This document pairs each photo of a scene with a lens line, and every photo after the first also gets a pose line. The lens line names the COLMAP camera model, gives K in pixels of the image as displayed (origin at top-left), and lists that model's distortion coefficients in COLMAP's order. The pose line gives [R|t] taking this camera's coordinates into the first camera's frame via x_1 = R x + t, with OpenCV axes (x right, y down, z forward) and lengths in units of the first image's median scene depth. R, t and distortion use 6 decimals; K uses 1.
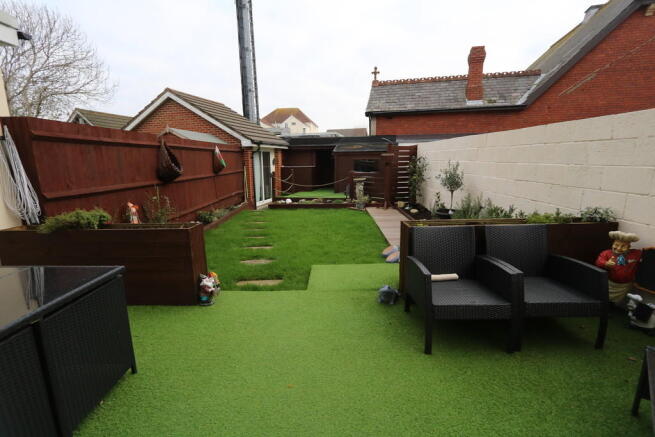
lens RADIAL K [[301.3, 0, 328.0], [0, 301.3, 220.3], [0, 0, 1]] dist [0.001013, 0.000350]
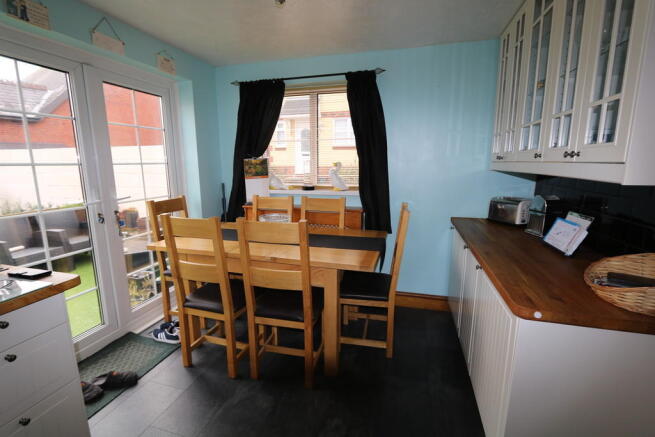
lens RADIAL K [[301.3, 0, 328.7], [0, 301.3, 216.0], [0, 0, 1]] dist [0.001013, 0.000350]
pose [[0.266063, -0.151935, 0.951907, -0.132987], [0.184280, 0.977305, 0.104481, 0.031687], [-0.946177, 0.147619, 0.288024, -0.213621]]
